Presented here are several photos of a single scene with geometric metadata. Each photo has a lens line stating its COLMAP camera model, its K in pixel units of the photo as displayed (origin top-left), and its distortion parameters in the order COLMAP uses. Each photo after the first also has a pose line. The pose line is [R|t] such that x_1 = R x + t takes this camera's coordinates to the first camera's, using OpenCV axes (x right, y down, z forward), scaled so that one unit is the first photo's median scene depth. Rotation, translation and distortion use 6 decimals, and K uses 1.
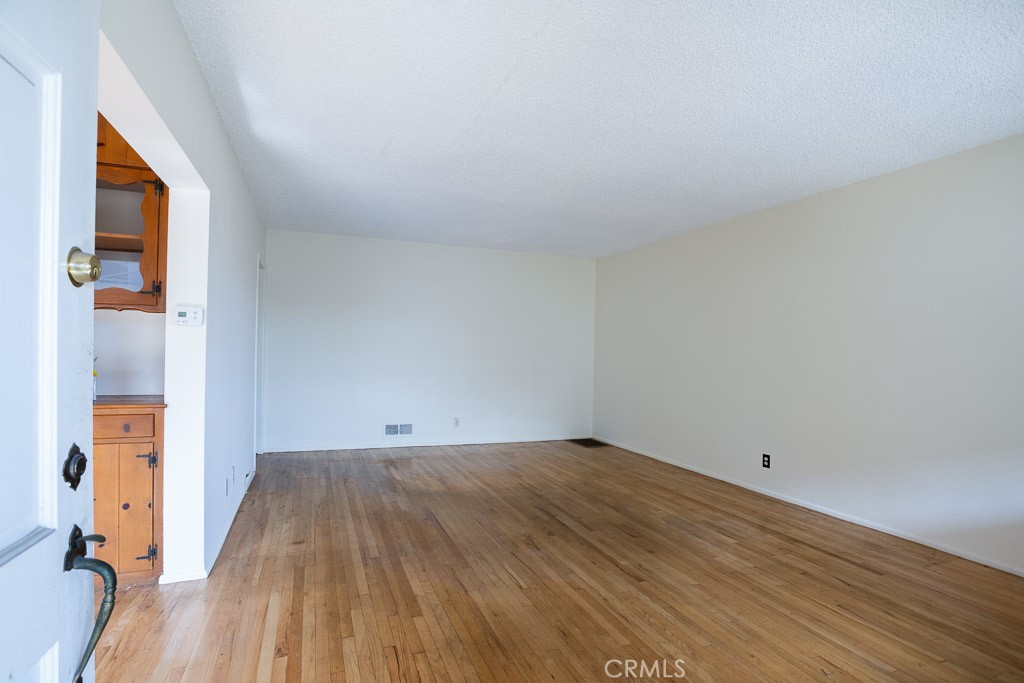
lens RADIAL K [[529.7, 0, 512.4], [0, 529.7, 344.8], [0, 0, 1]] dist [-0.057618, 0.004400]
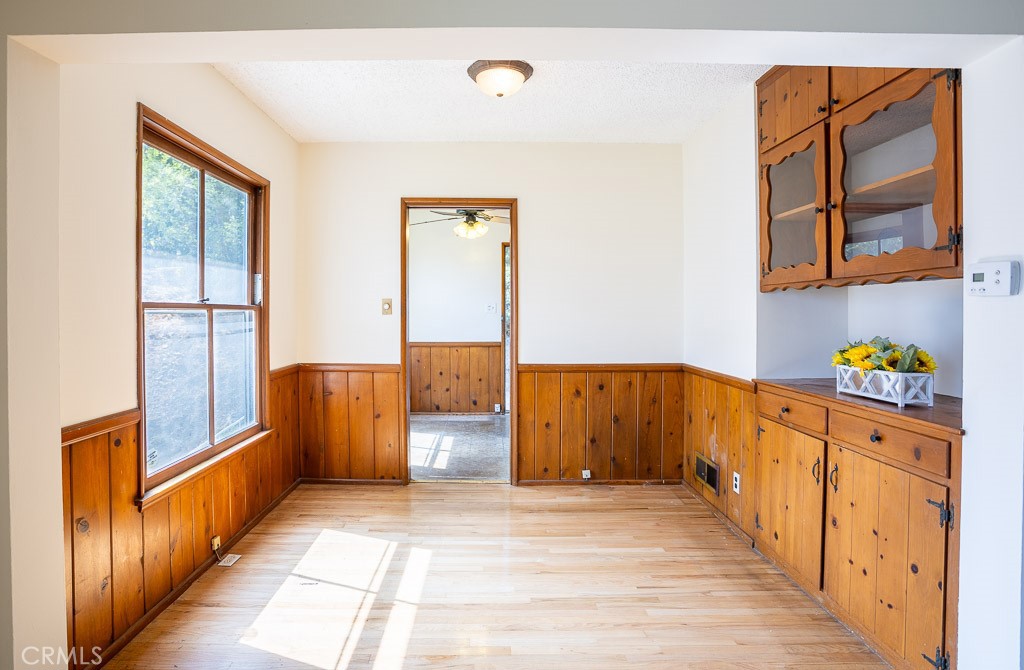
lens RADIAL K [[545.2, 0, 492.2], [0, 545.2, 313.5], [0, 0, 1]] dist [-0.022851, 0.000854]
pose [[-0.348690, -0.017212, -0.937080, 0.103816], [-0.004854, 0.999851, -0.016559, -0.006555], [0.937225, -0.001225, -0.348722, 0.709805]]
